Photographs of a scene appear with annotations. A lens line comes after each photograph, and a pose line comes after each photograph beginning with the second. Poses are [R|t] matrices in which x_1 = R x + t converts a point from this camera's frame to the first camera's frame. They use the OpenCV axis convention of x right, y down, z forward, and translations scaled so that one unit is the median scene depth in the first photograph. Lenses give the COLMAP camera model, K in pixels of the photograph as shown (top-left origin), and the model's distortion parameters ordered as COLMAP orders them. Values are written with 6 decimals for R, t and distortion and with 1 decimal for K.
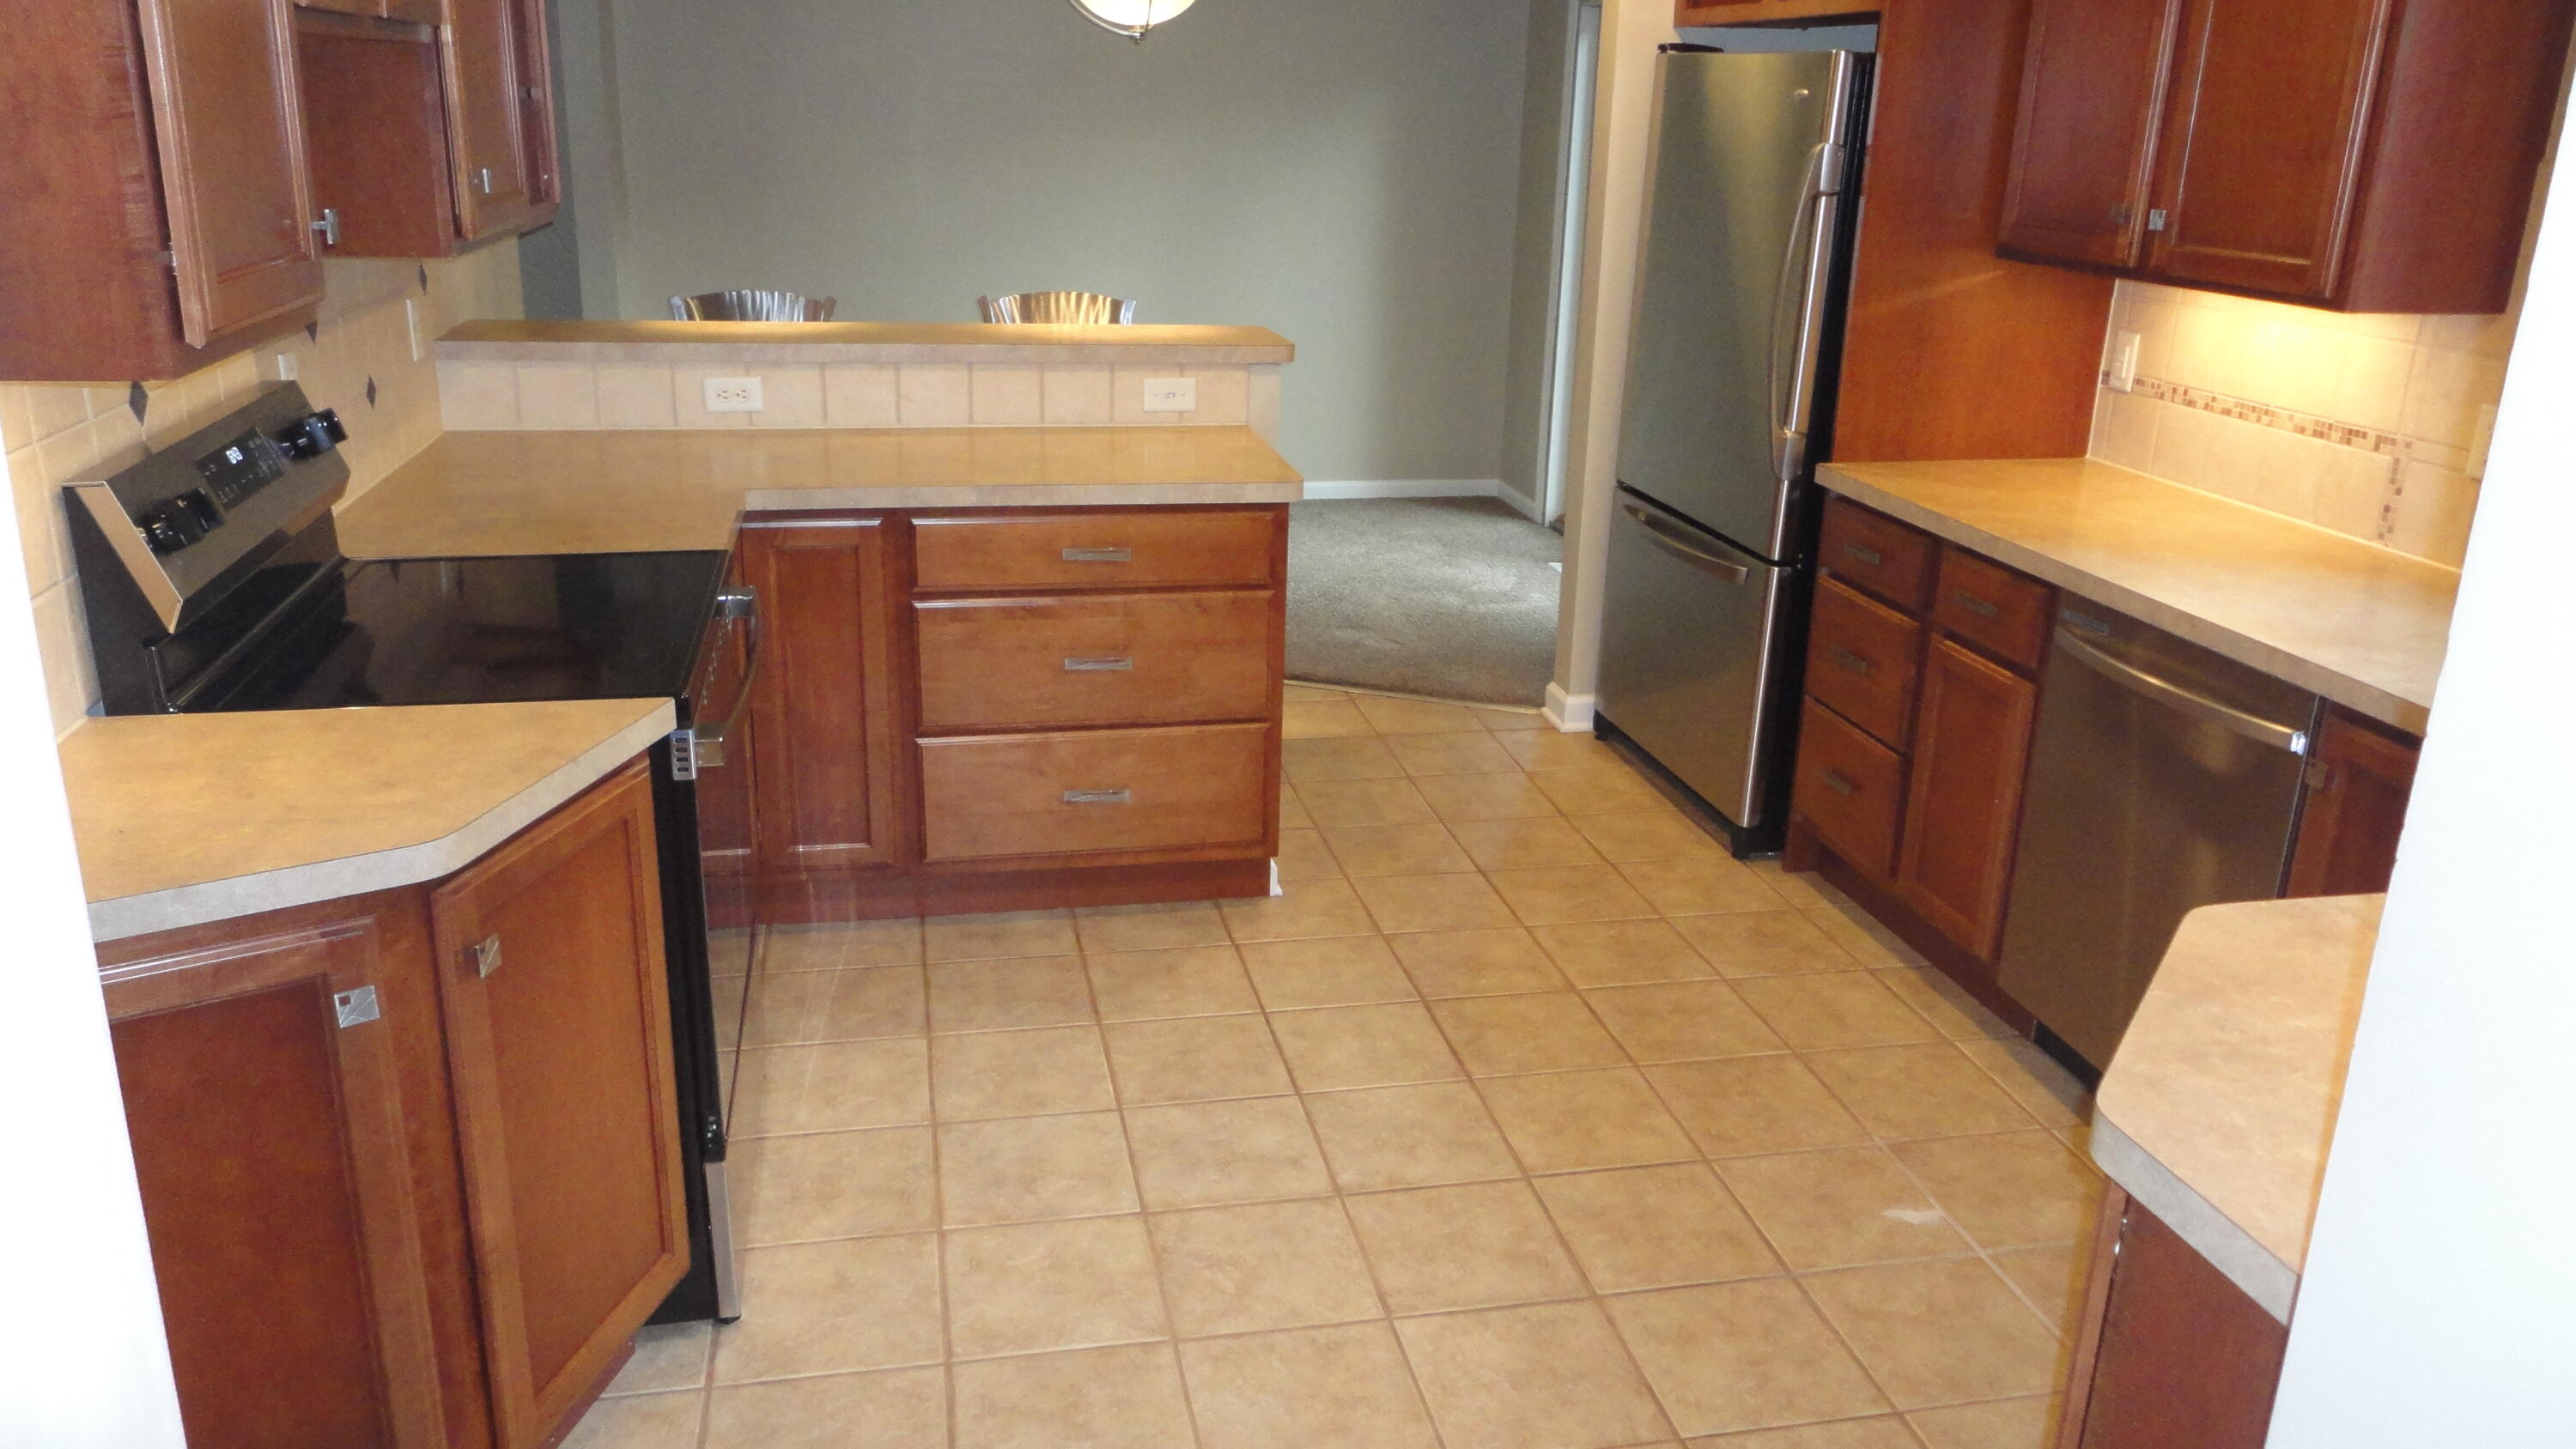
lens RADIAL K [[1885.1, 0, 1280.7], [0, 1885.1, 714.5], [0, 0, 1]] dist [0.022866, -0.017834]
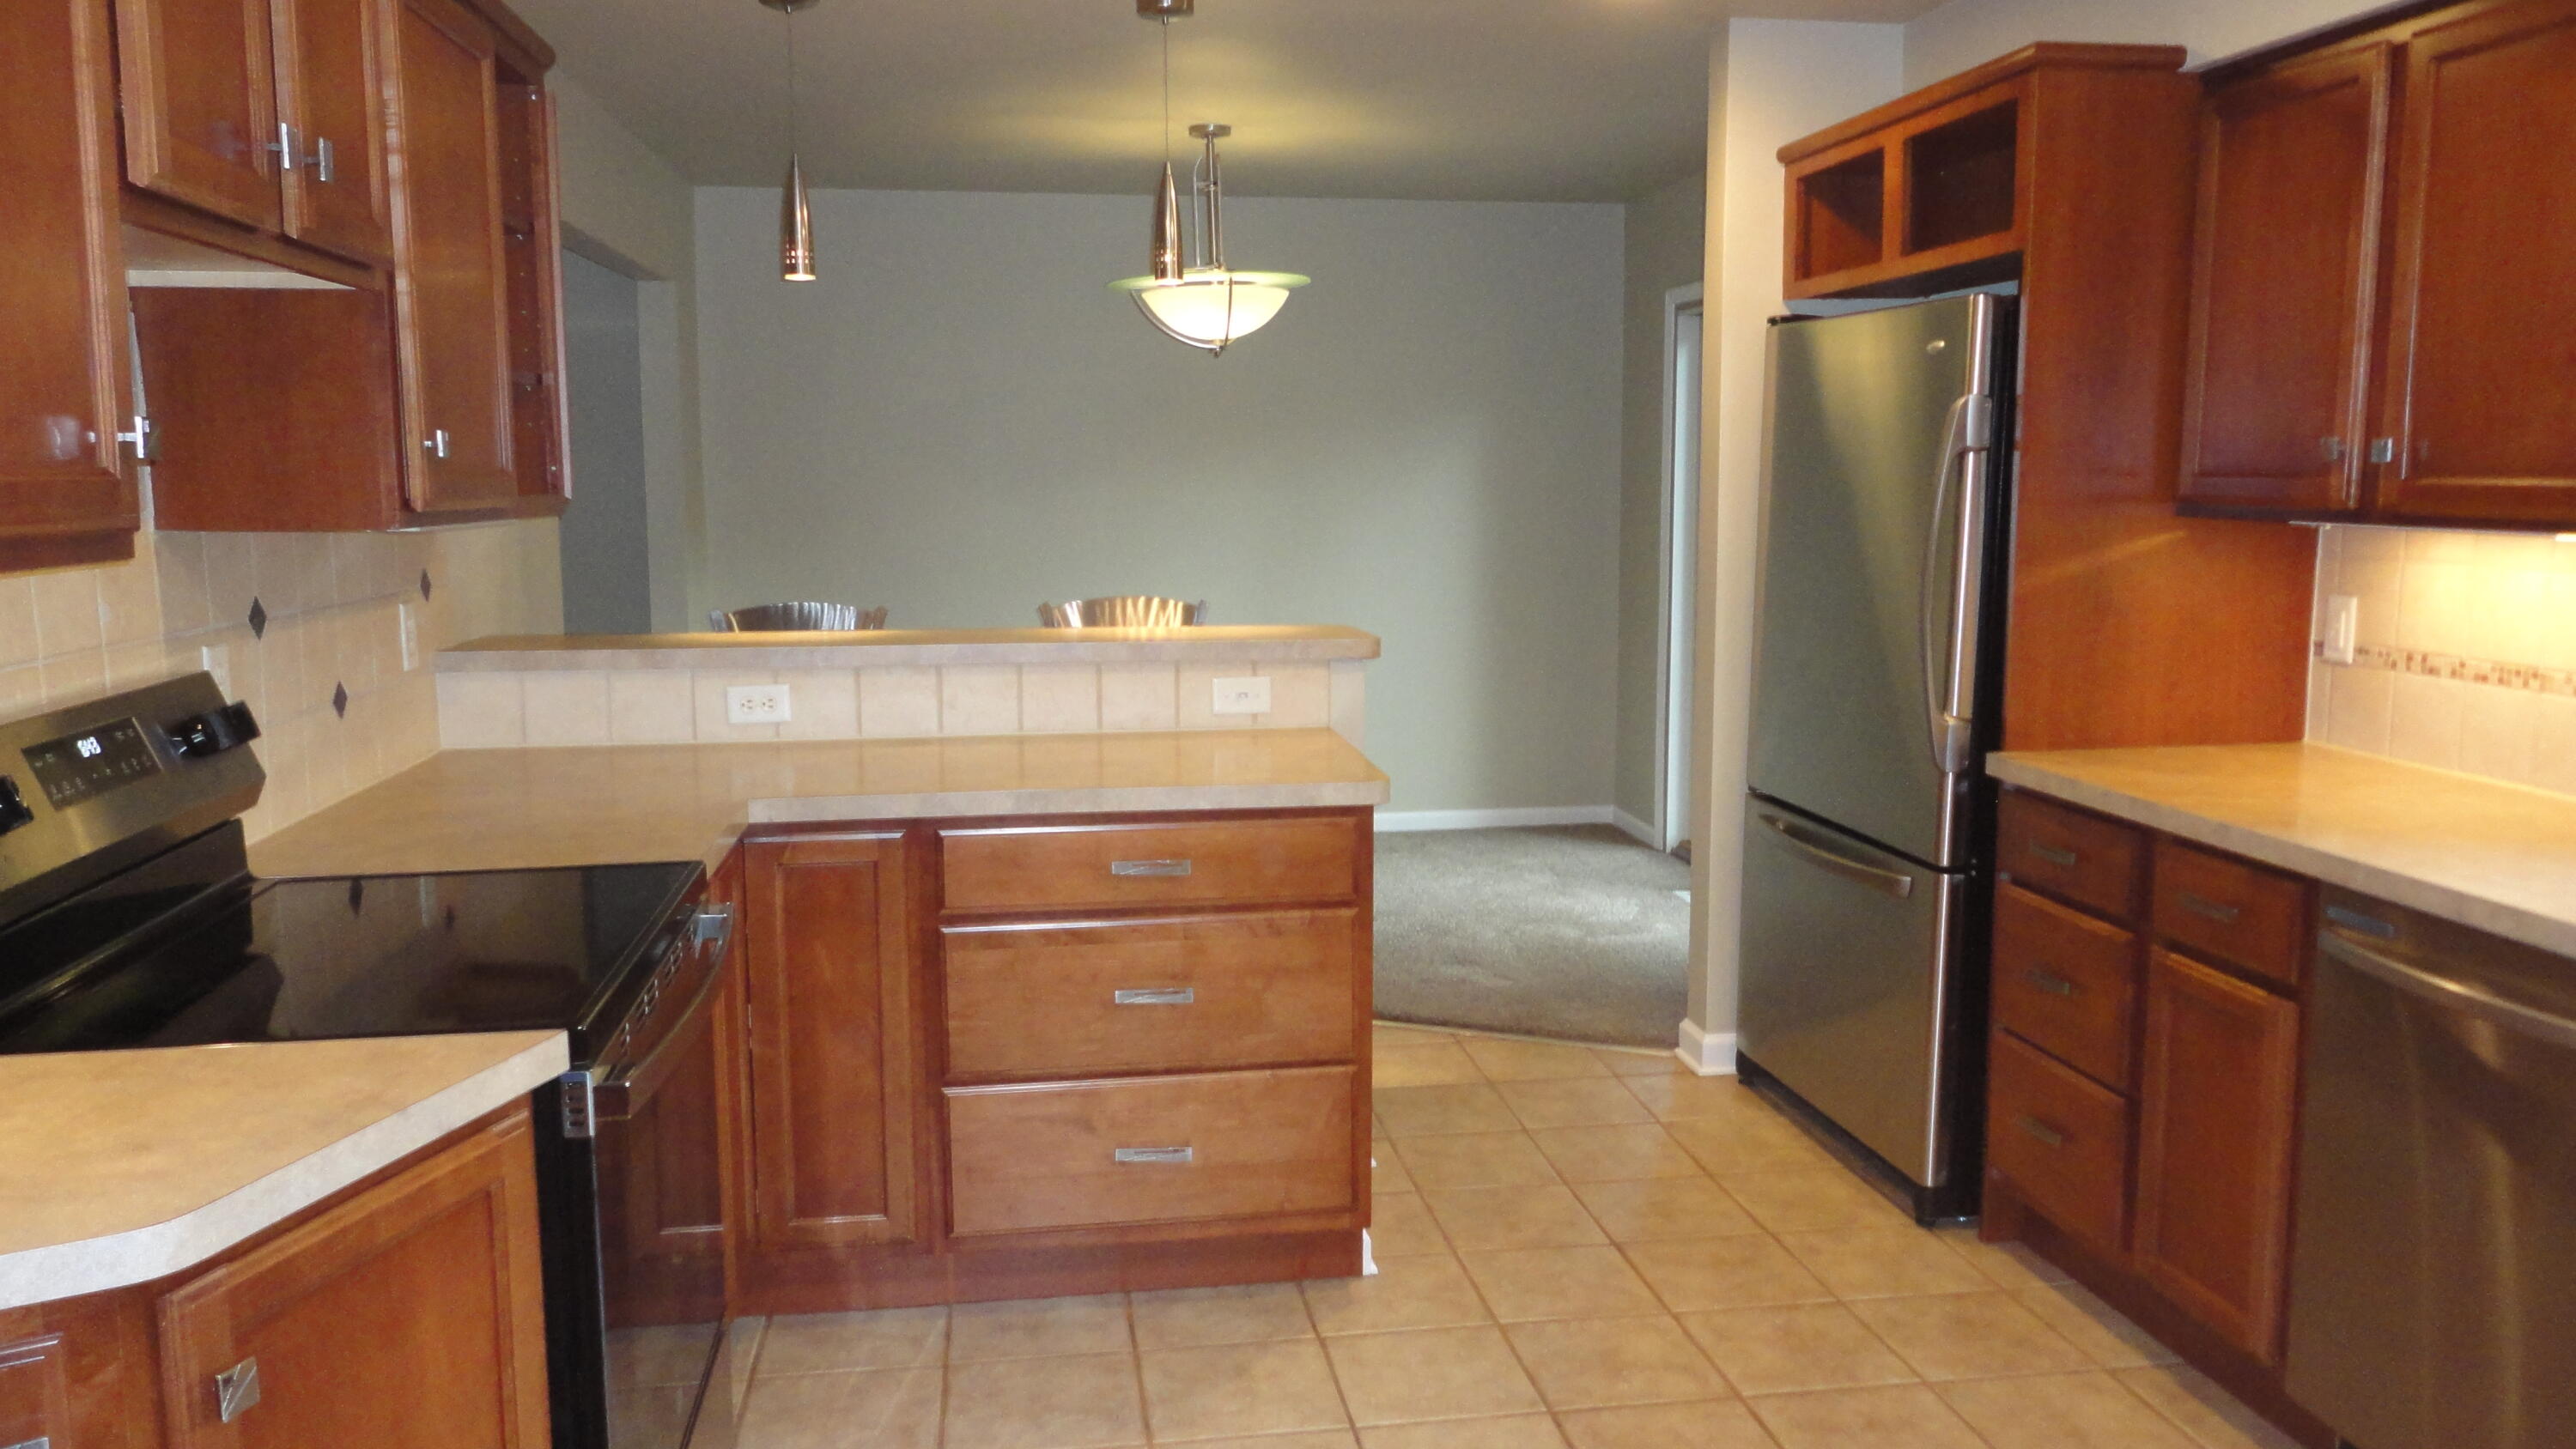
lens RADIAL K [[1885.1, 0, 1282.2], [0, 1885.1, 710.2], [0, 0, 1]] dist [0.022866, -0.017834]
pose [[0.998048, -0.022769, -0.058148, 0.013949], [0.011448, 0.982090, -0.188066, 0.007048], [0.061388, 0.187033, 0.980434, 0.134646]]
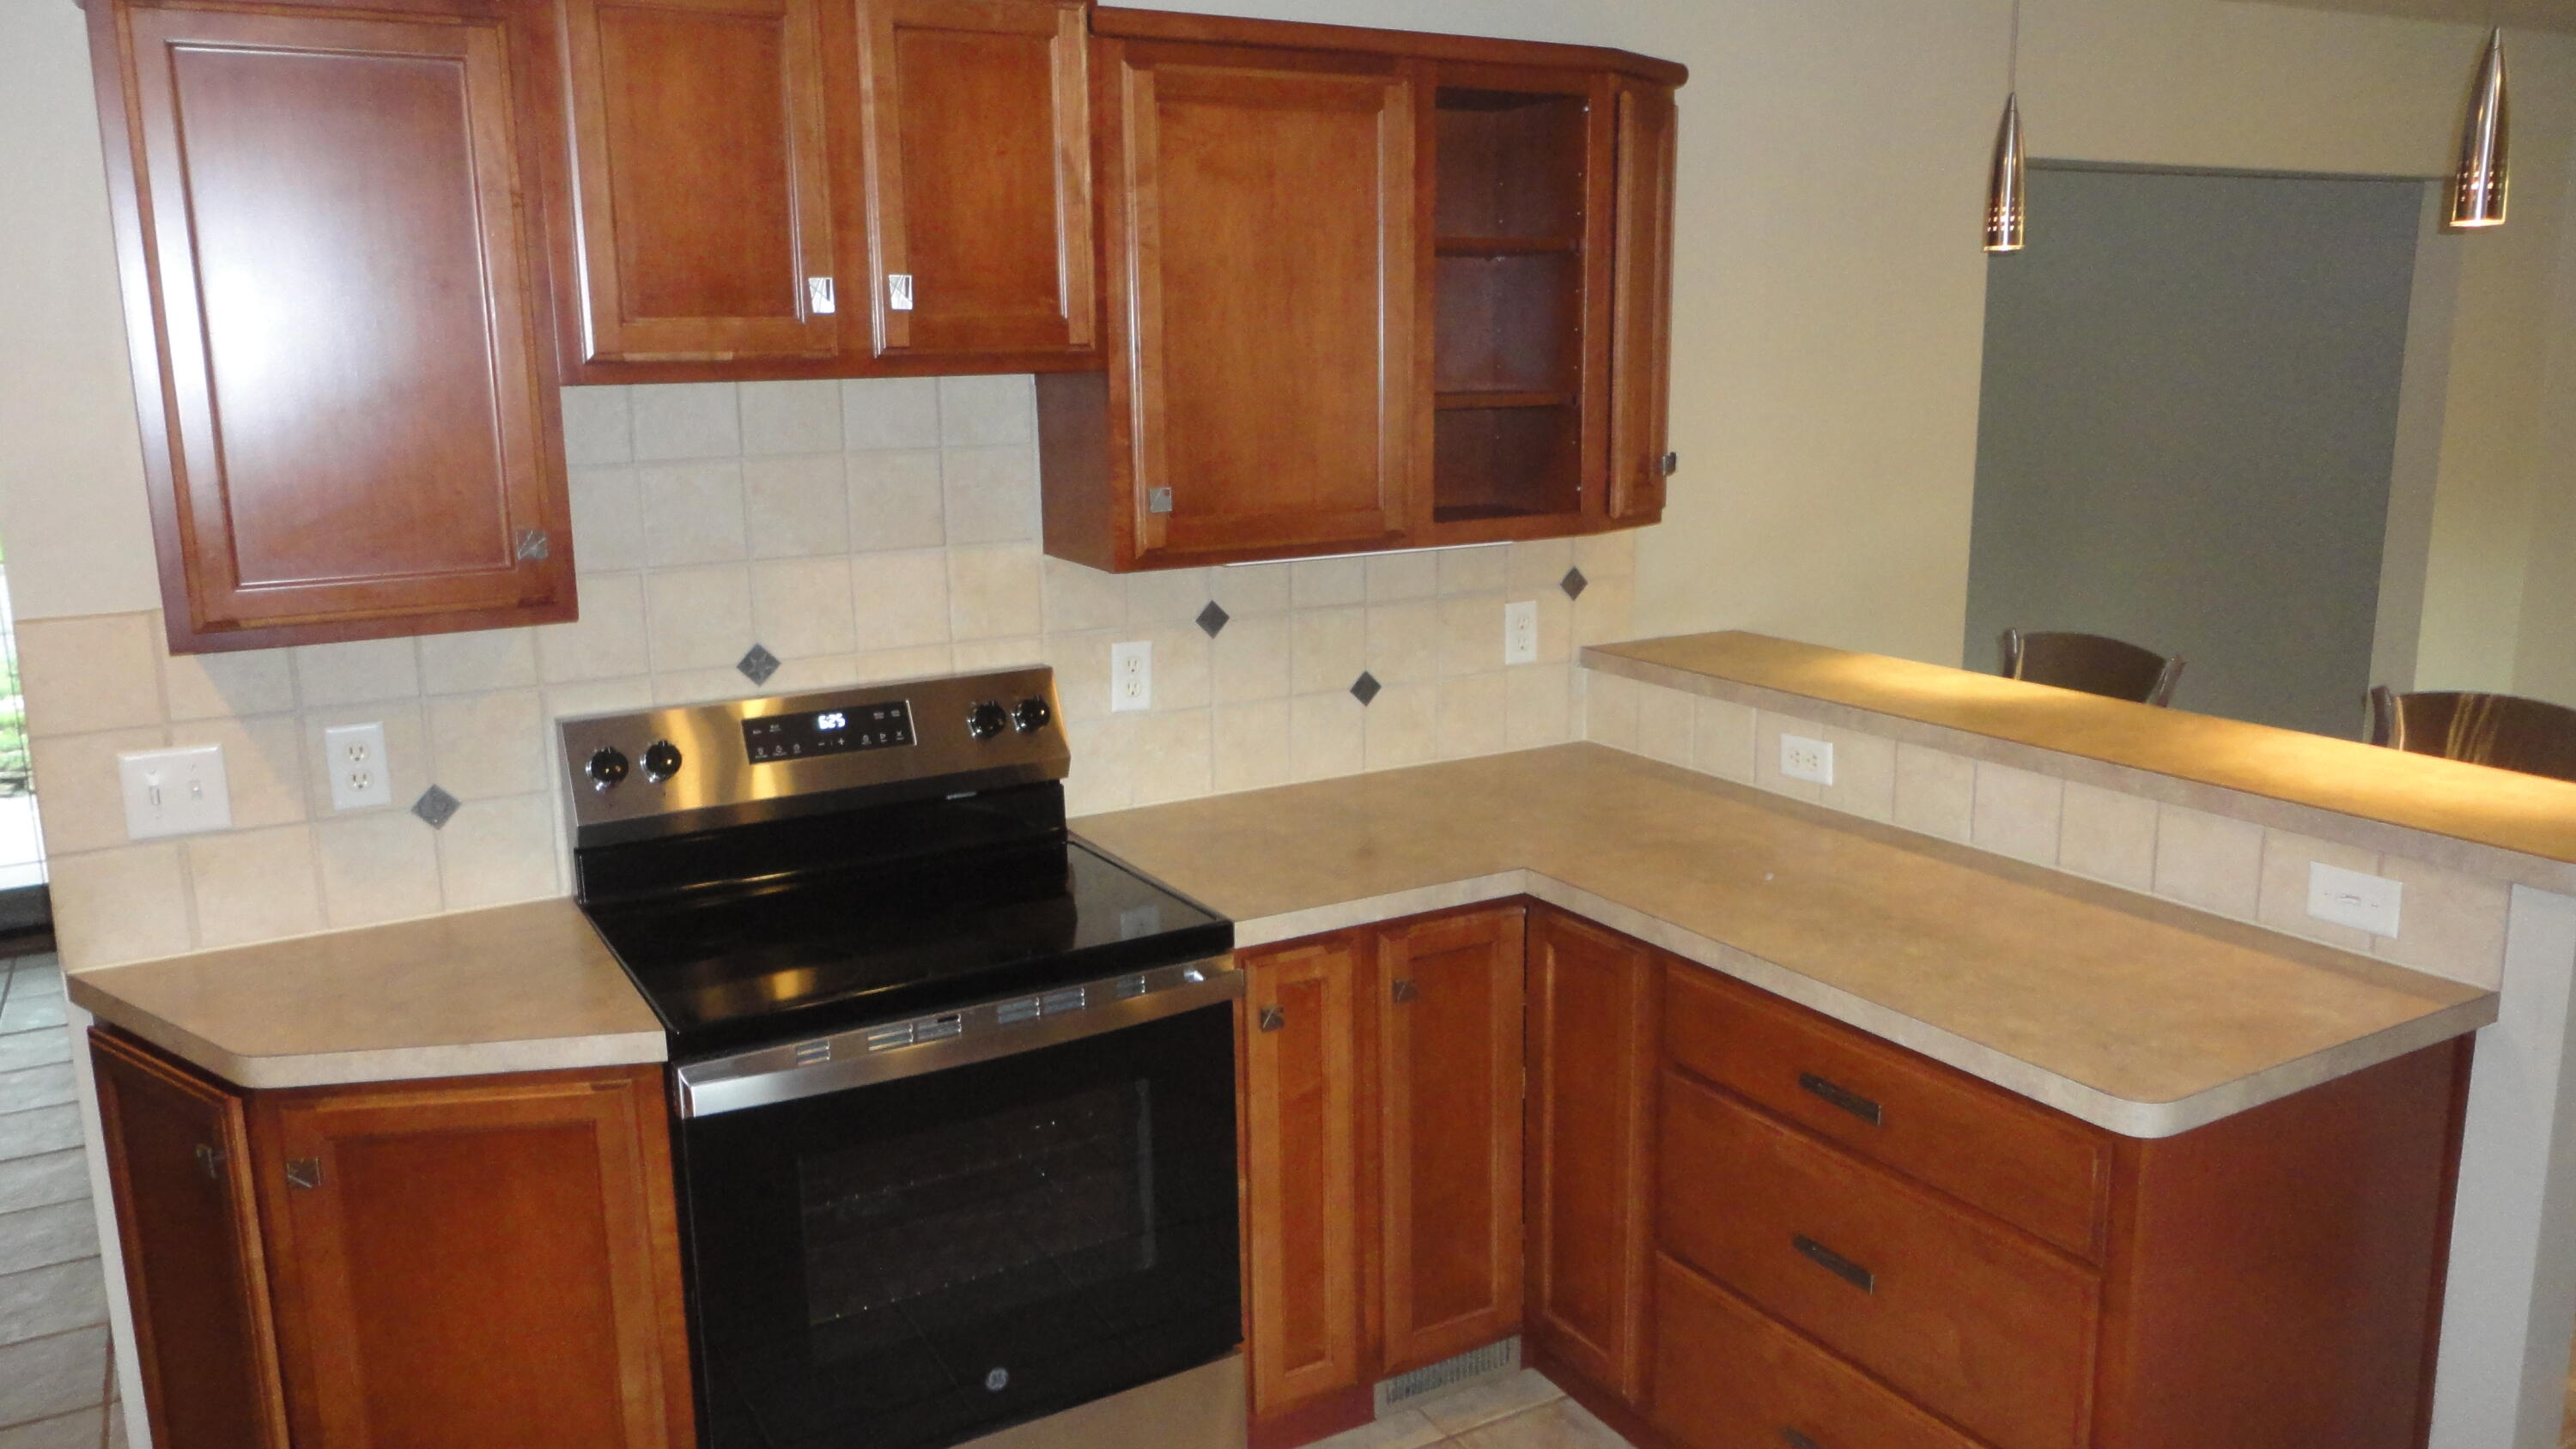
lens RADIAL K [[1885.1, 0, 1274.9], [0, 1885.1, 711.9], [0, 0, 1]] dist [0.022866, -0.017834]
pose [[0.314281, 0.159599, -0.935818, 0.398620], [-0.274304, 0.958987, 0.071429, -0.192488], [0.908837, 0.234249, 0.345170, 0.543266]]
